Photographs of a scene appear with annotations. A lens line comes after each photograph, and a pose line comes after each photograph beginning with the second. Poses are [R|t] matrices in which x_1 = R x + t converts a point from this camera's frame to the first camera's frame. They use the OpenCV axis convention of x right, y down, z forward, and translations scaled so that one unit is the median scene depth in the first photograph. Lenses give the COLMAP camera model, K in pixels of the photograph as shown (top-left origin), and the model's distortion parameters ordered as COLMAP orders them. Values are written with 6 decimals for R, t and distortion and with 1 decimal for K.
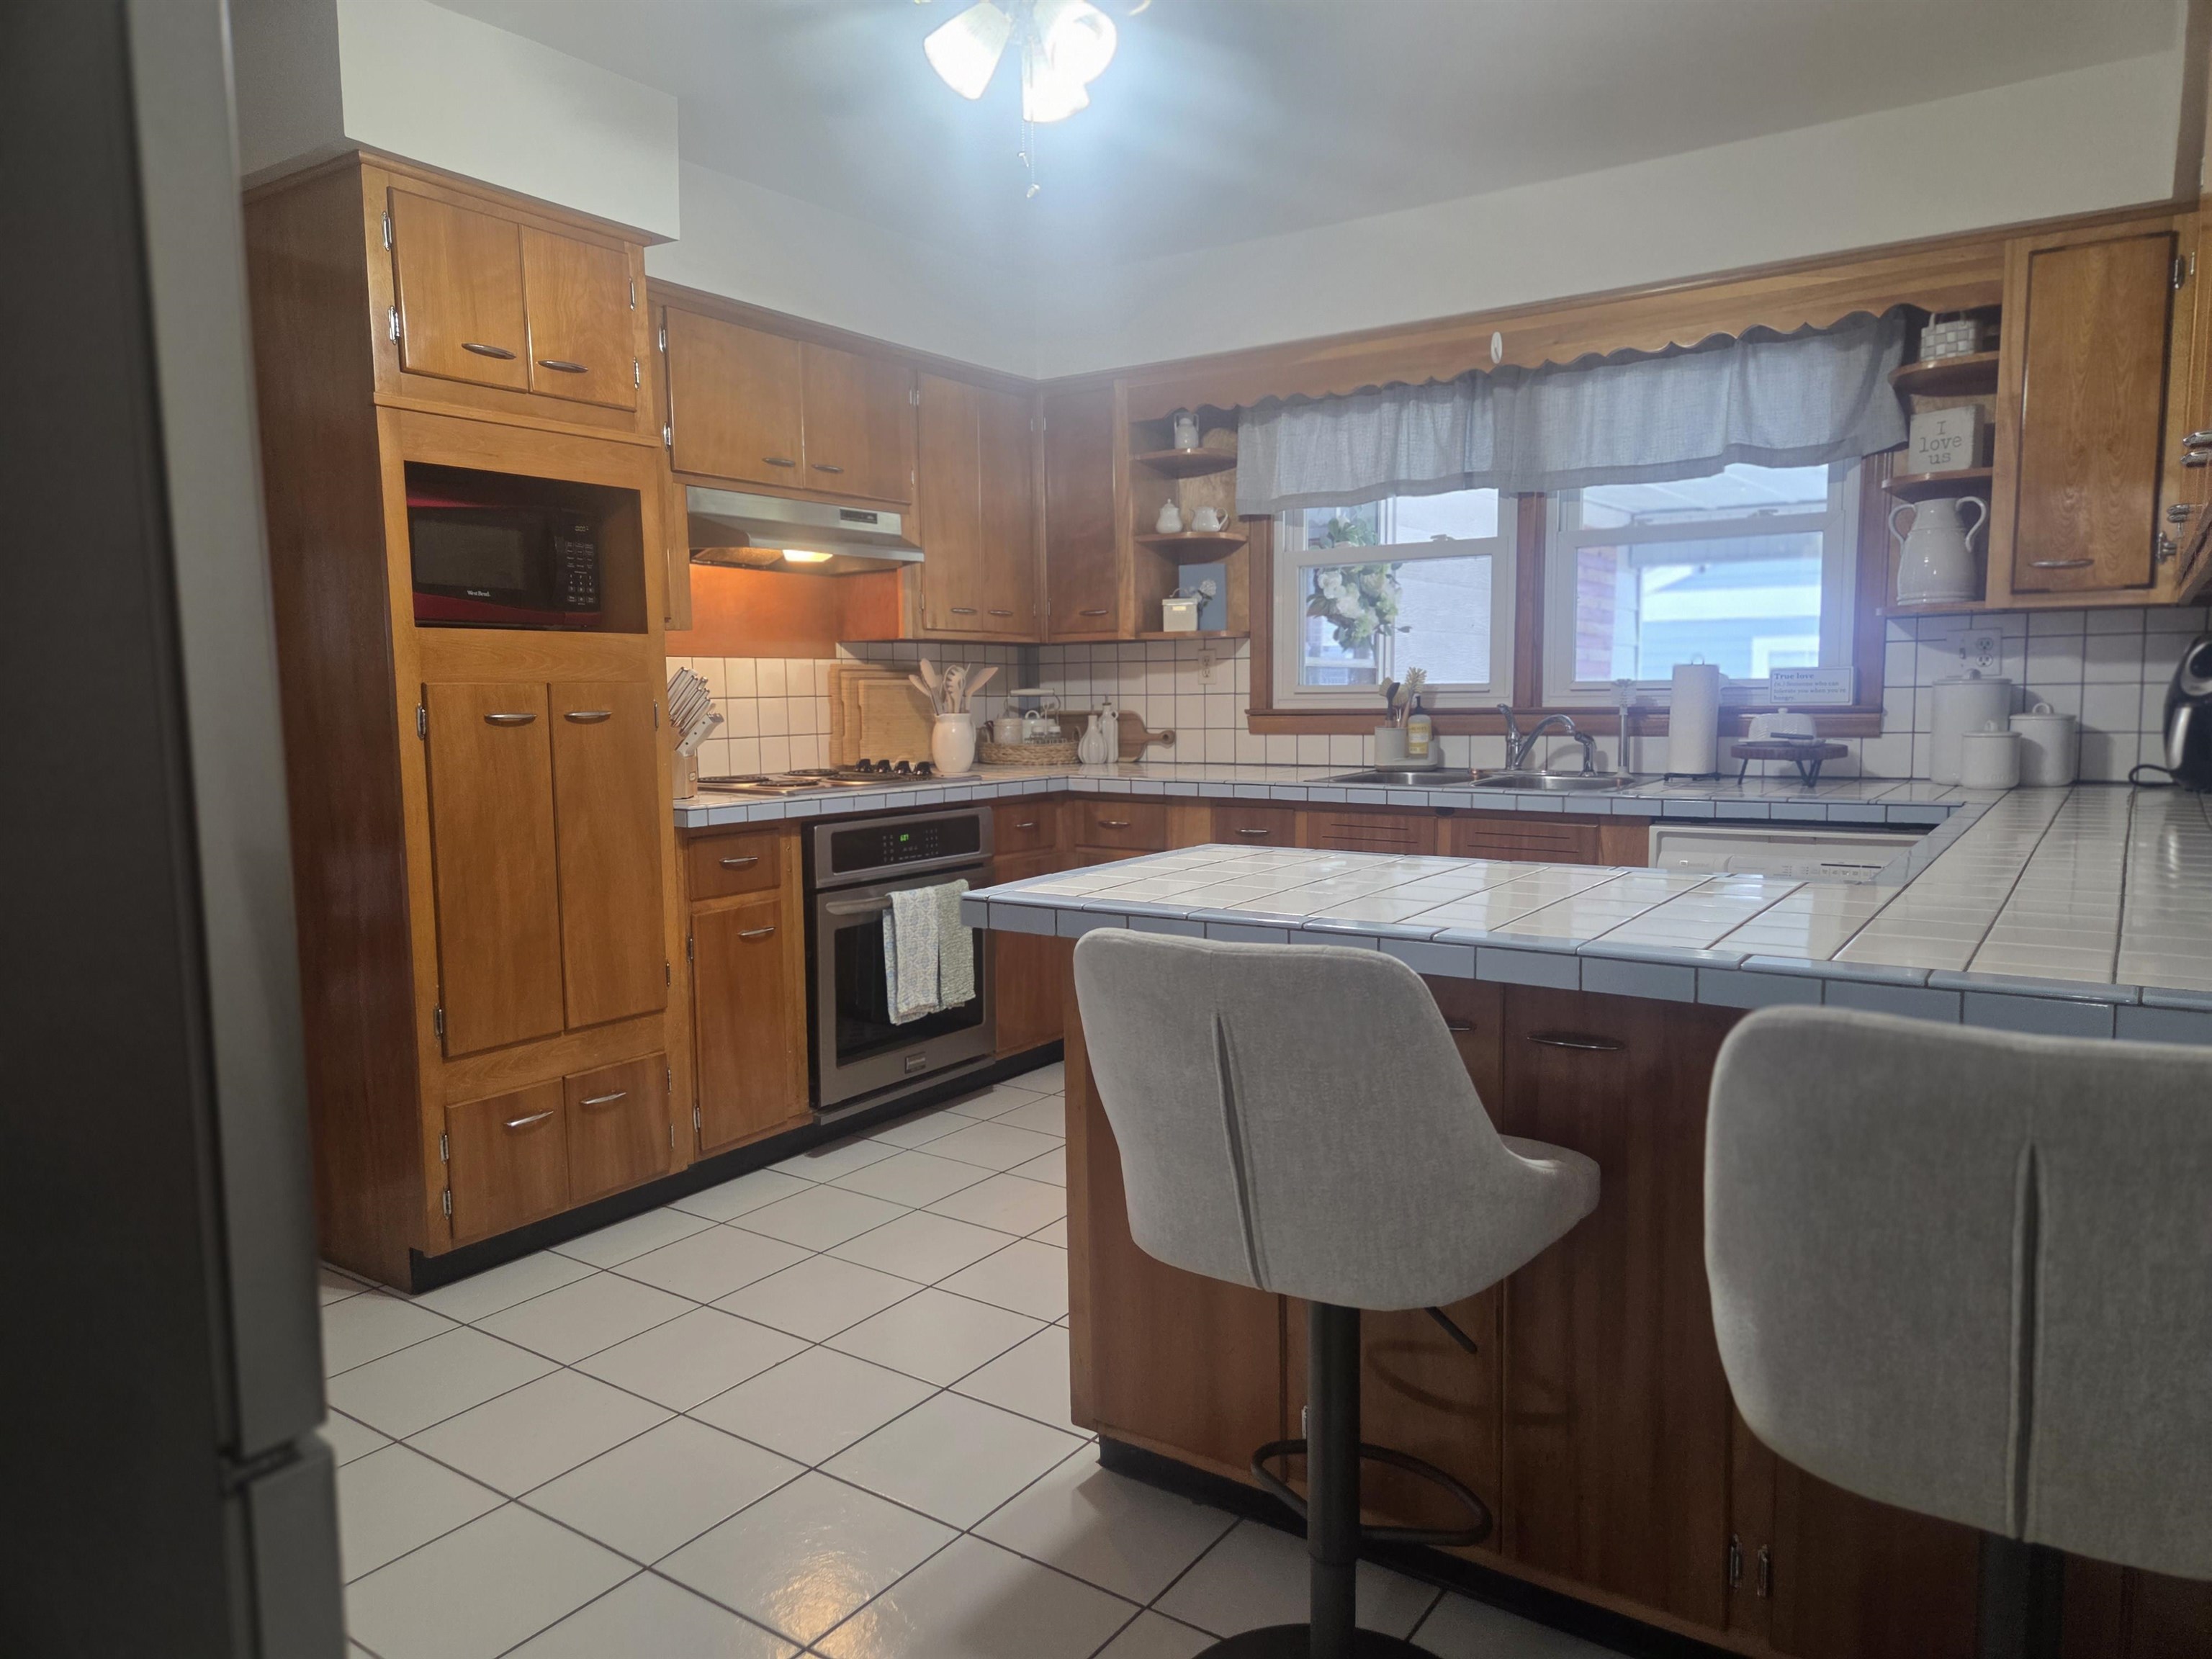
lens RADIAL K [[1472.9, 0, 1093.6], [0, 1472.9, 850.9], [0, 0, 1]] dist [0.065422, -0.056741]
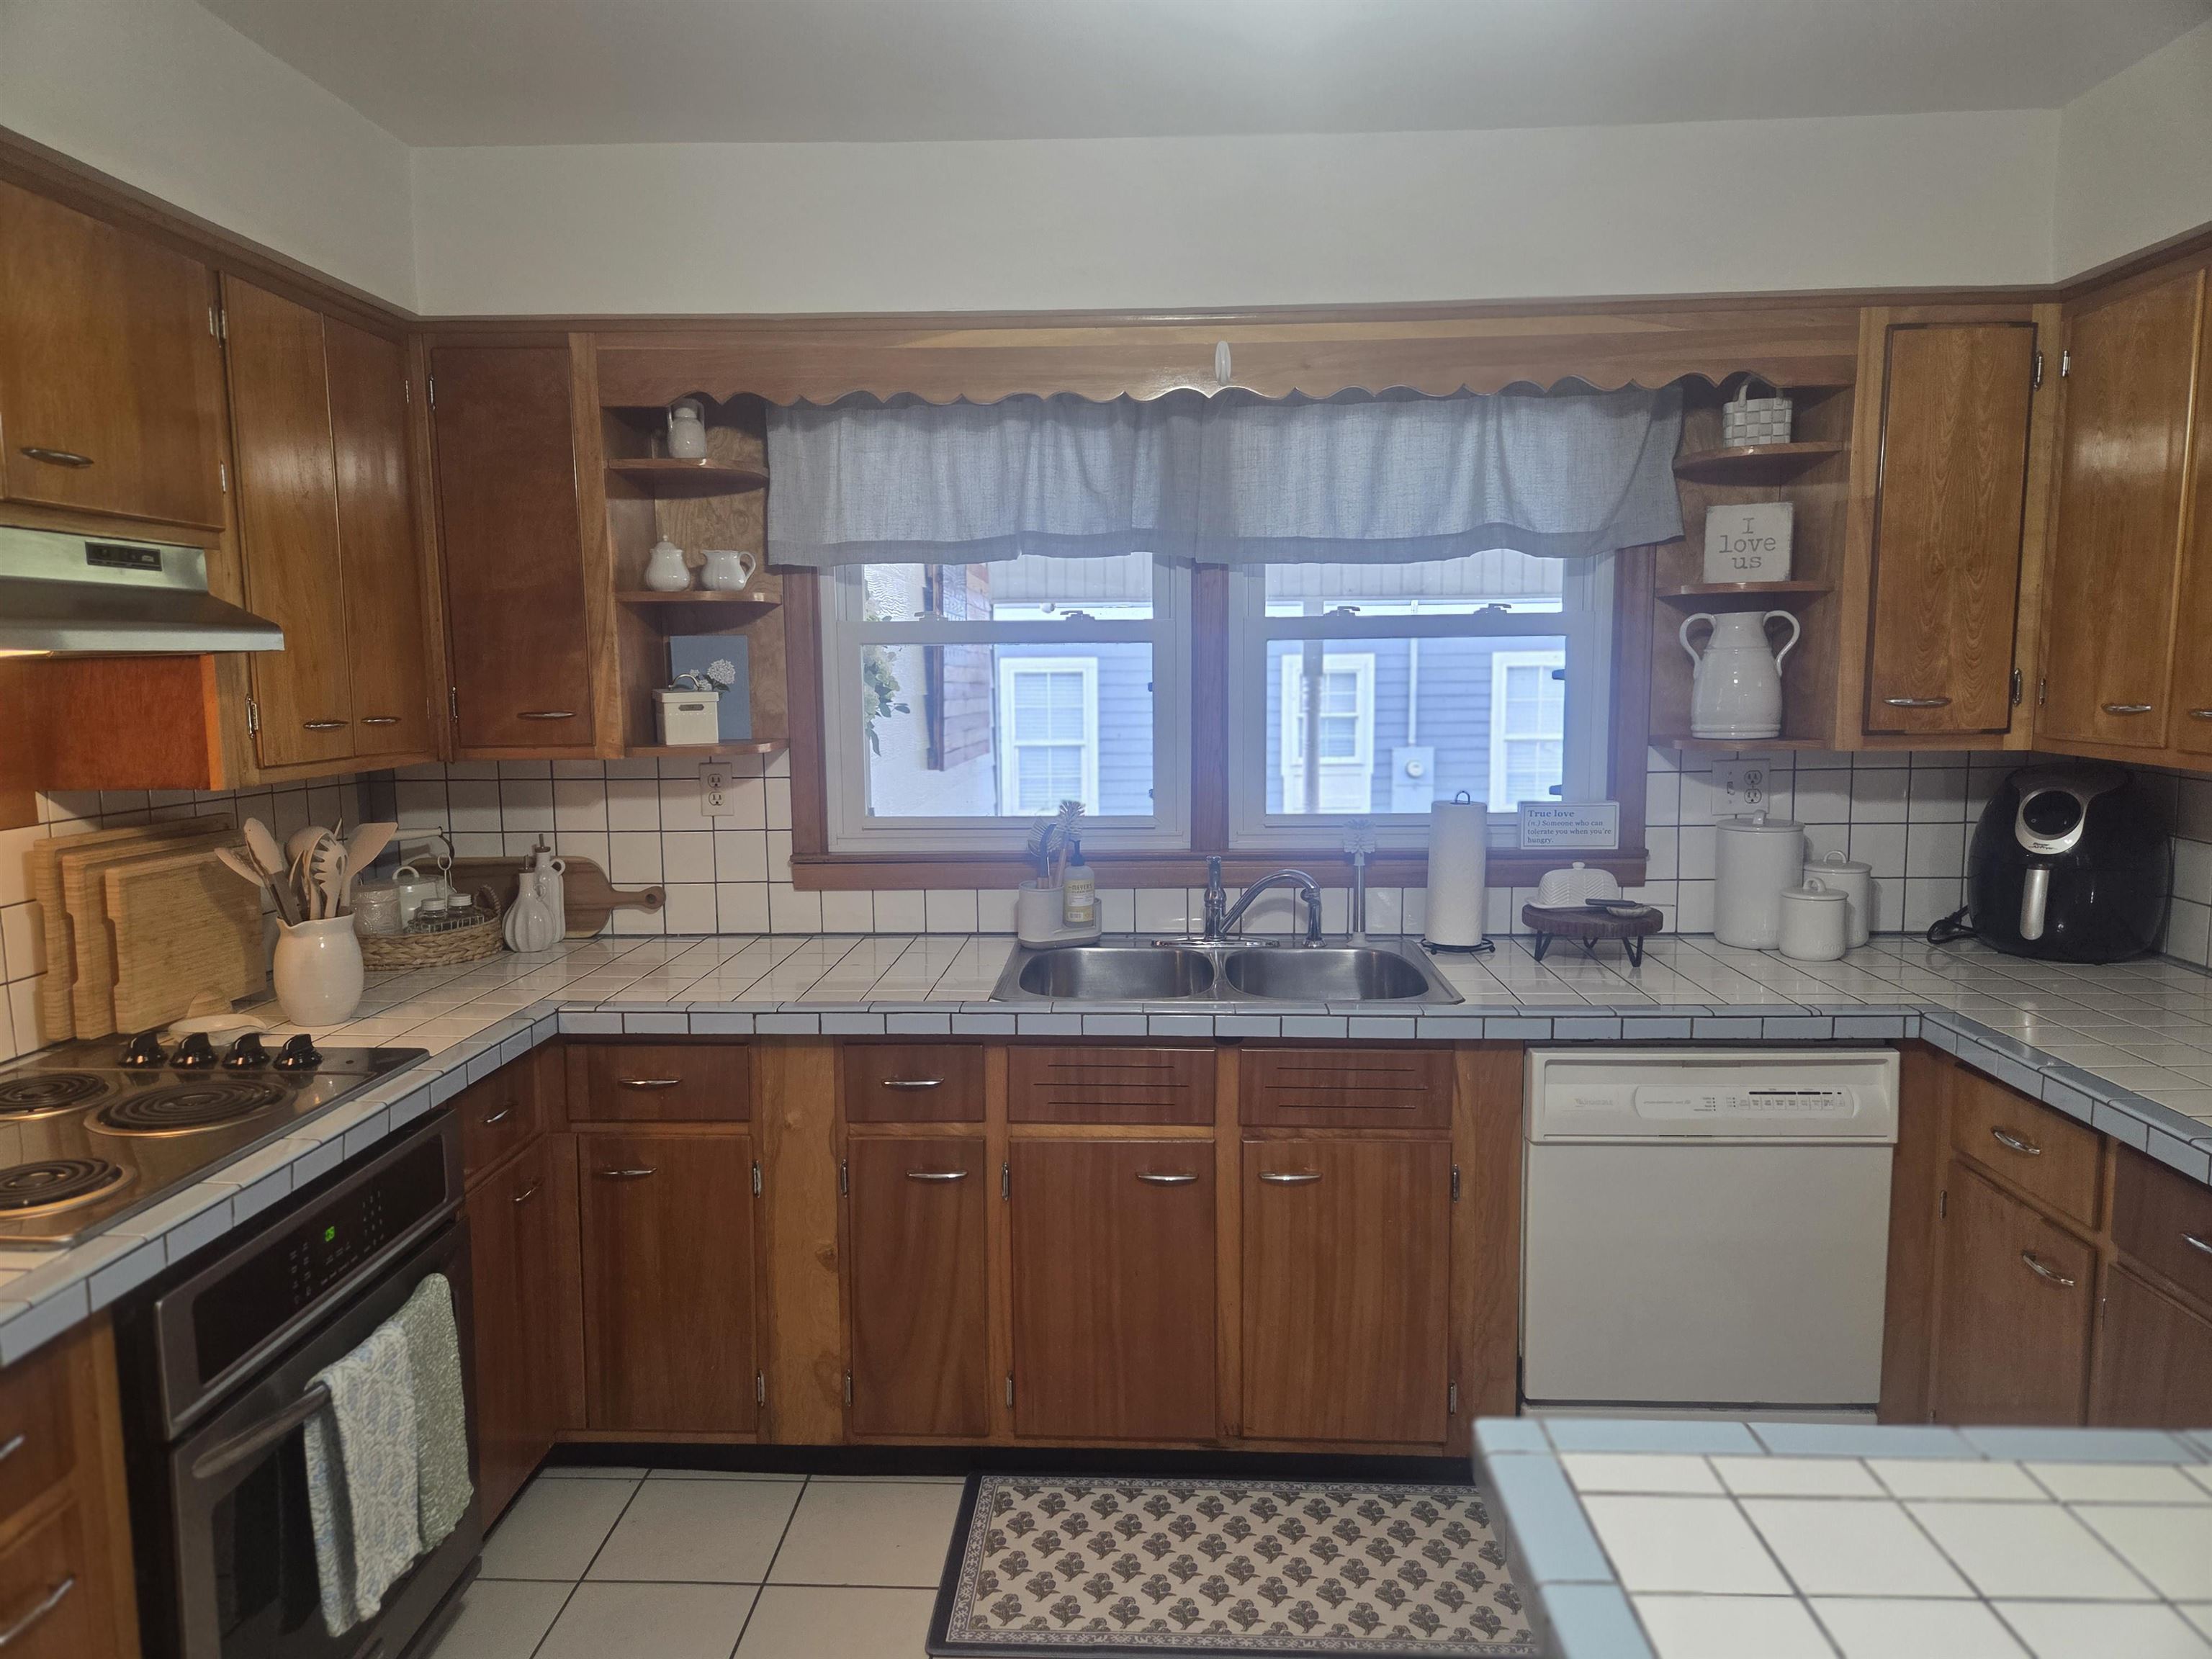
lens RADIAL K [[1472.9, 0, 1093.6], [0, 1472.9, 850.9], [0, 0, 1]] dist [0.065422, -0.056741]
pose [[0.843664, -0.065473, 0.532865, -0.152249], [0.060754, 0.997803, 0.026411, -0.119468], [-0.533424, 0.010091, 0.845788, 0.404940]]
